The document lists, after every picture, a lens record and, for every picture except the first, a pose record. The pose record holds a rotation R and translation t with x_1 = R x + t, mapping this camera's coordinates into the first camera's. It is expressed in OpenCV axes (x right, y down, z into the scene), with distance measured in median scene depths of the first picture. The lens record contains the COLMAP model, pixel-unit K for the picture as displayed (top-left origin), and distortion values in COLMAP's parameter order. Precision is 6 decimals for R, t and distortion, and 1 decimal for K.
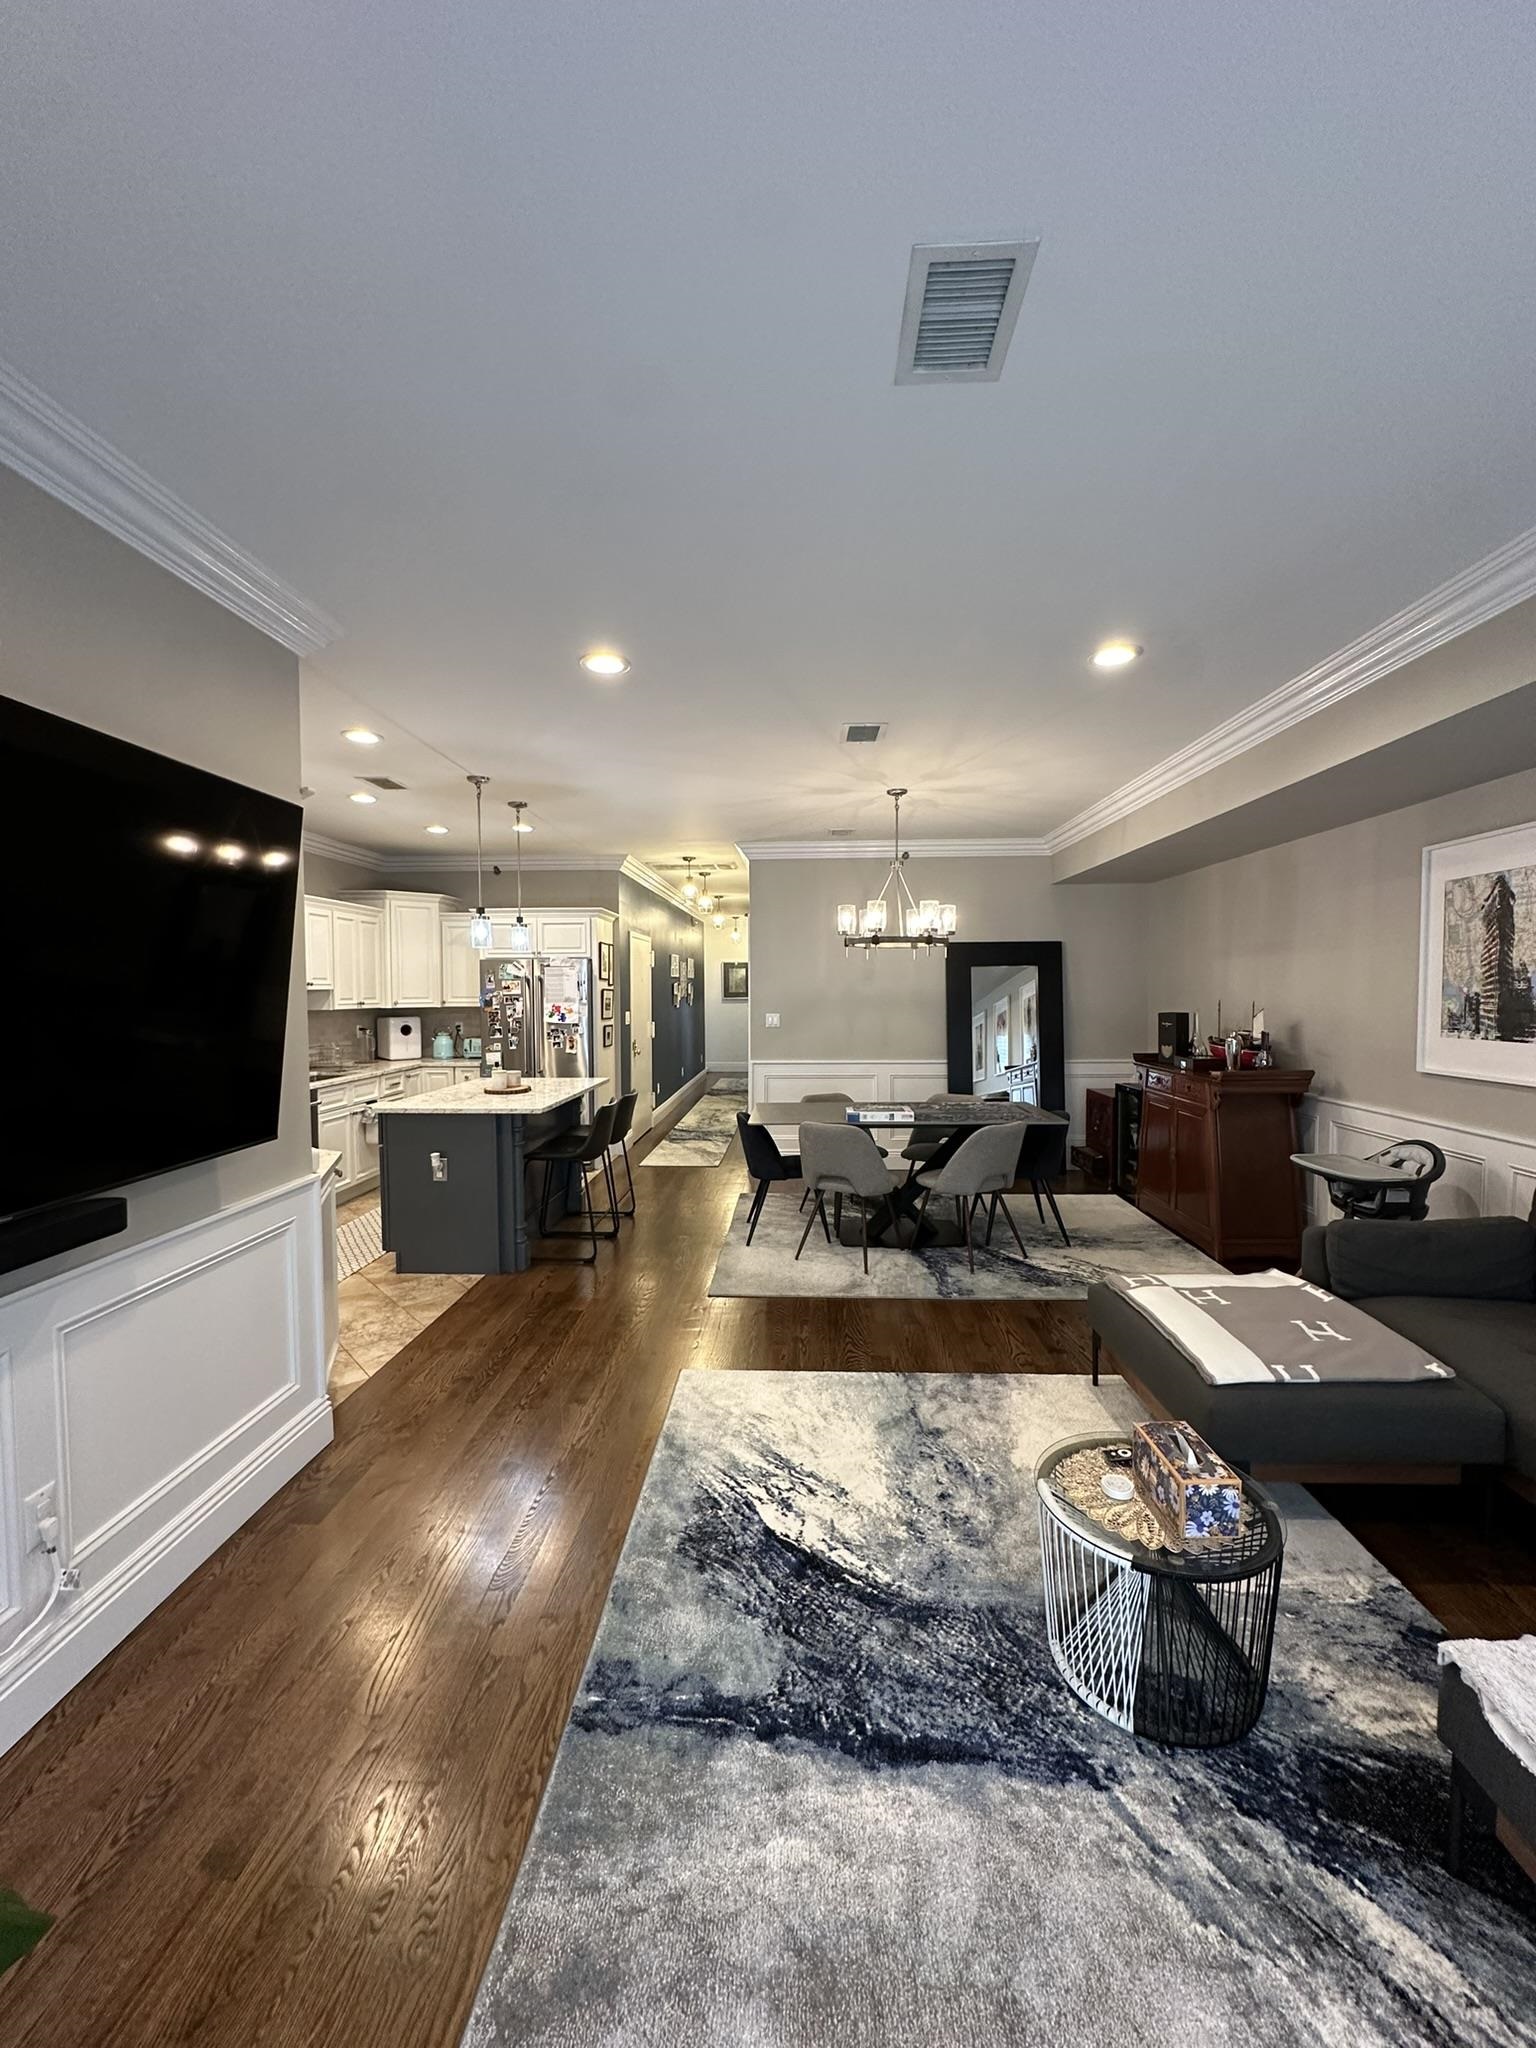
lens RADIAL K [[815.1, 0, 770.6], [0, 815.1, 1026.9], [0, 0, 1]] dist [-0.004678, 0.001294]
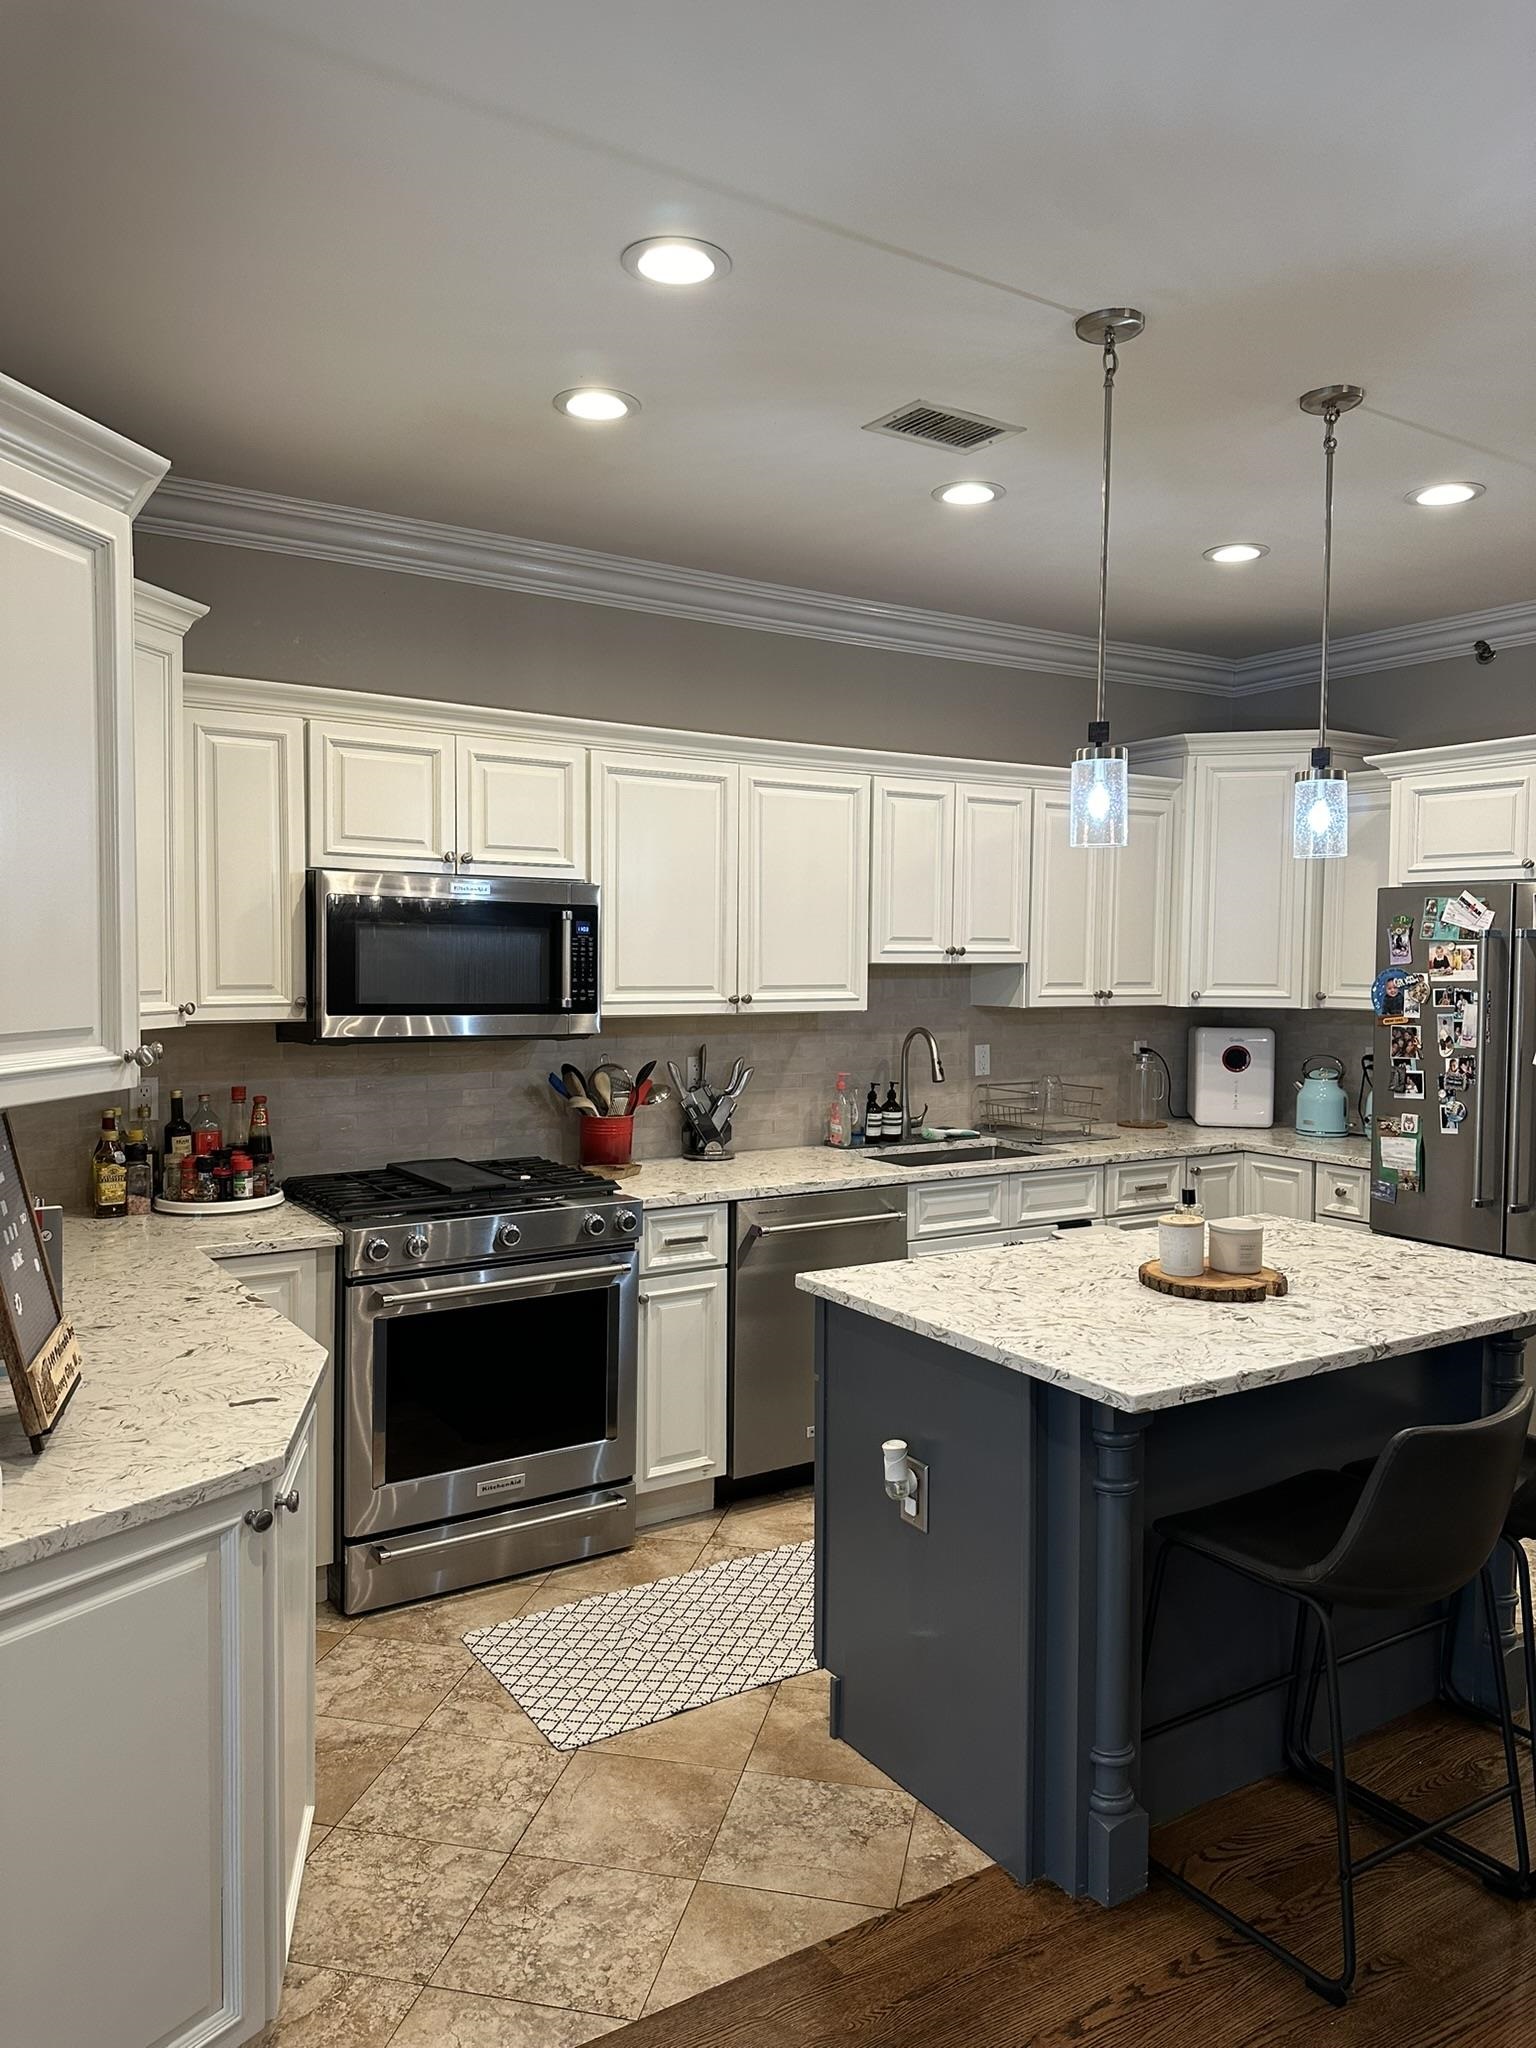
lens RADIAL K [[1437.8, 0, 761.2], [0, 1437.8, 1010.6], [0, 0, 1]] dist [0.075210, -0.094522]
pose [[0.572348, 0.041377, -0.818966, 0.052480], [-0.048967, 0.998668, 0.016235, -0.035500], [0.818548, 0.030810, 0.573612, 0.588889]]
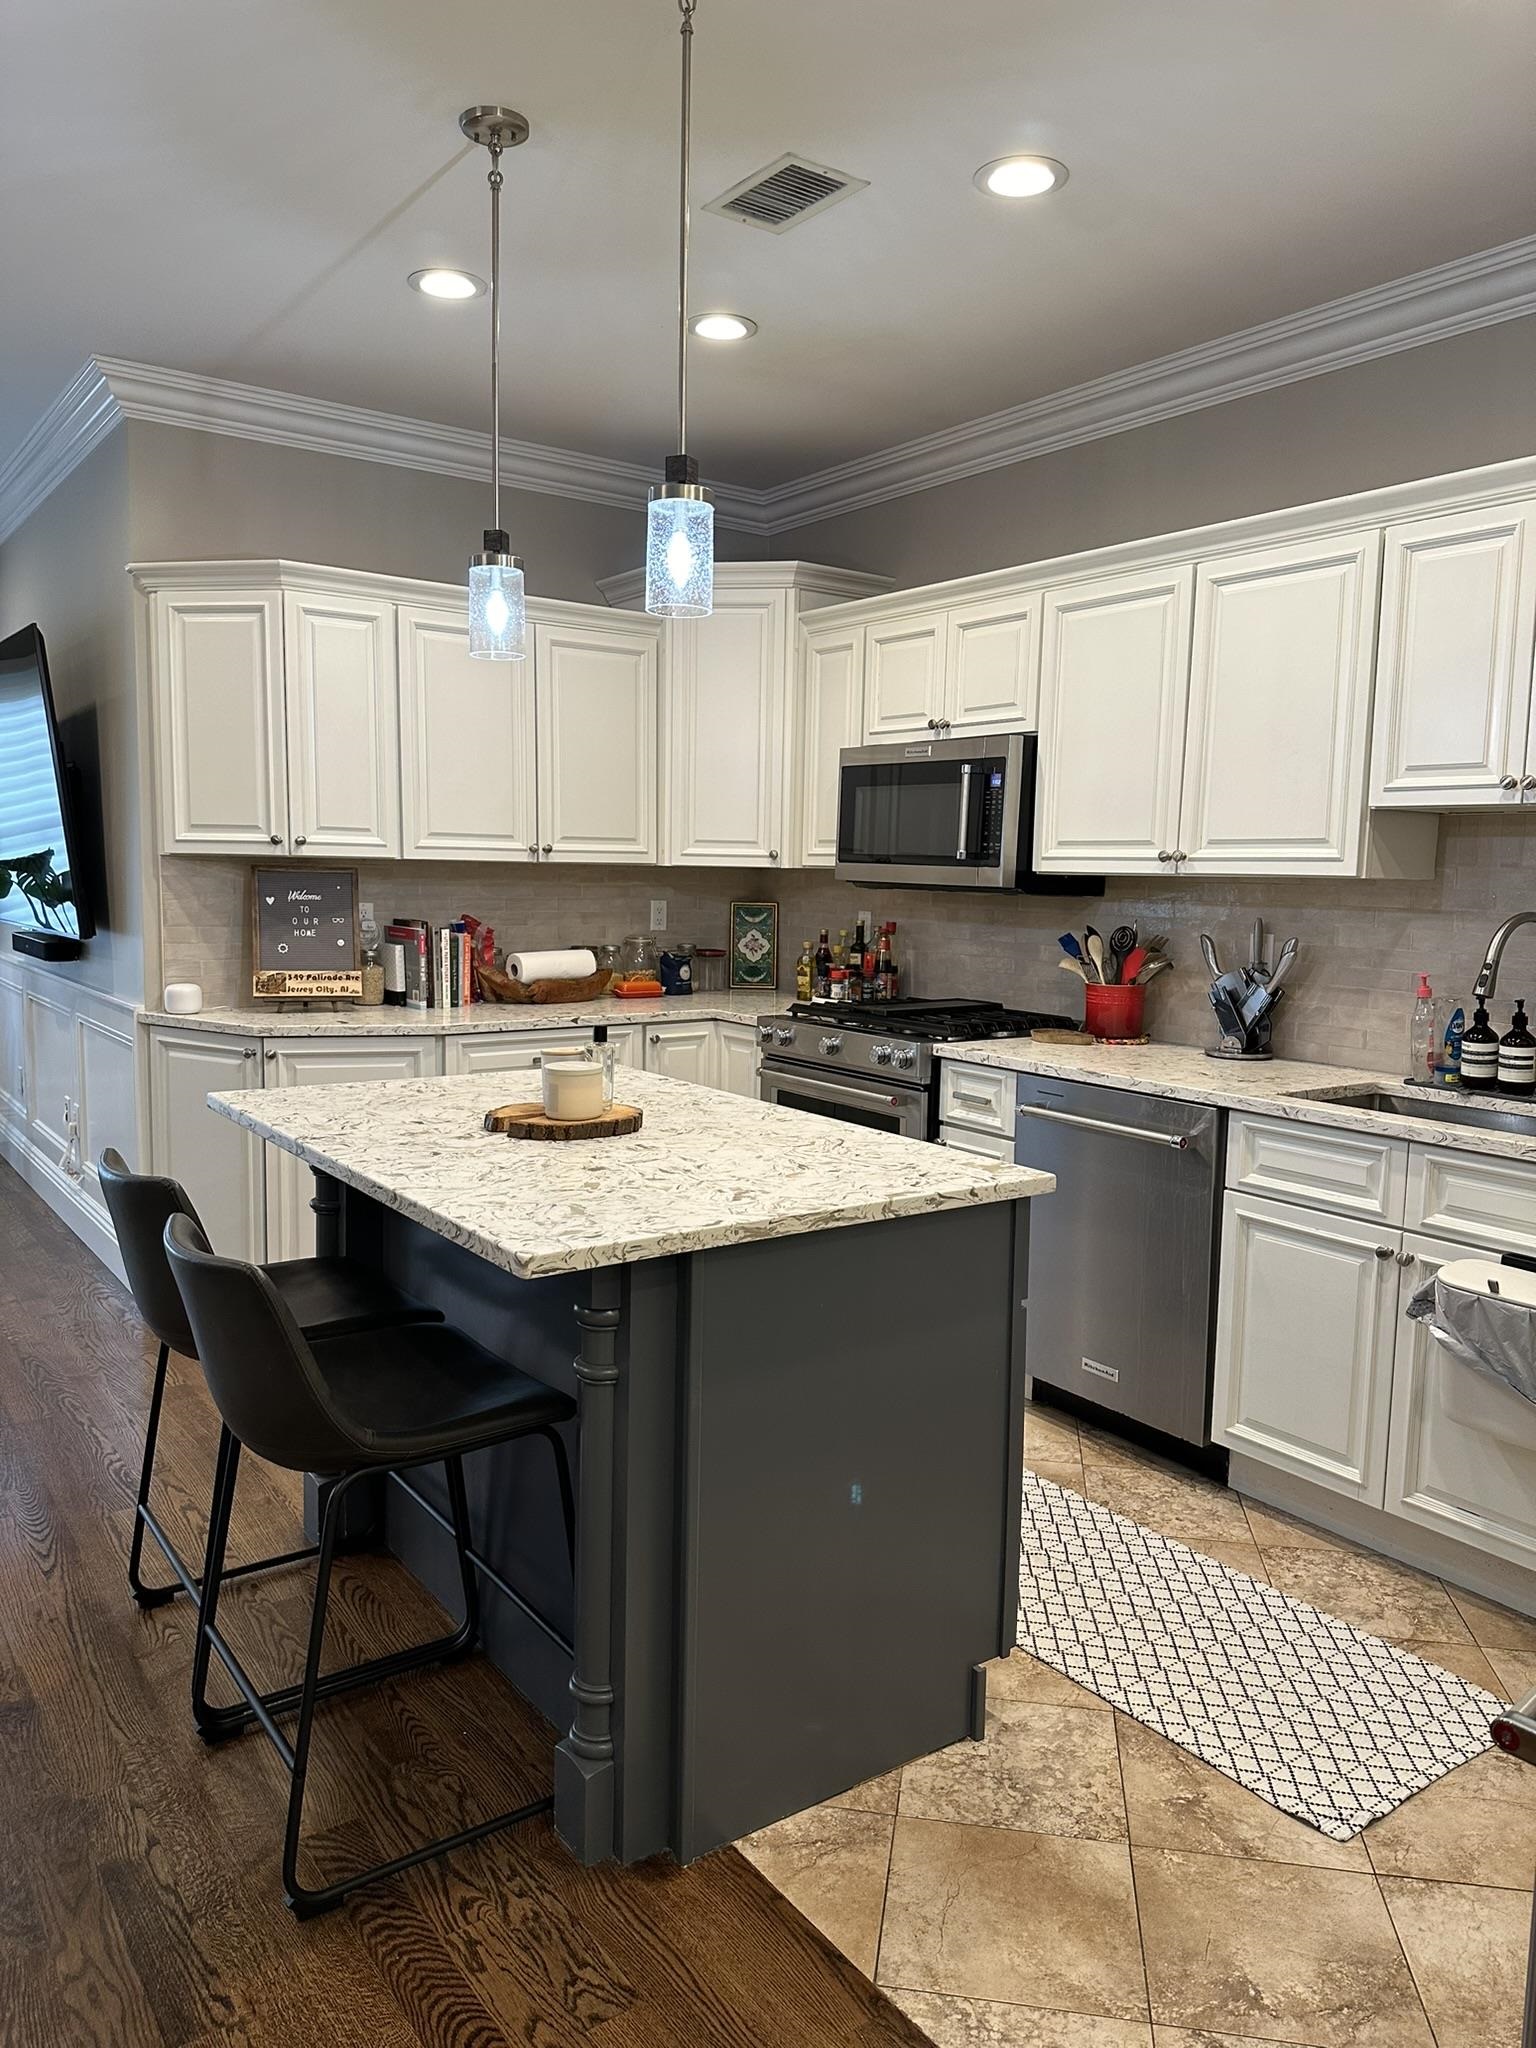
lens RADIAL K [[1437.8, 0, 775.2], [0, 1437.8, 1023.1], [0, 0, 1]] dist [0.075210, -0.094522]
pose [[-0.785108, 0.055113, -0.616901, -0.073184], [-0.047550, 0.987730, 0.148759, -0.044600], [0.617530, 0.146126, -0.772854, 1.650501]]
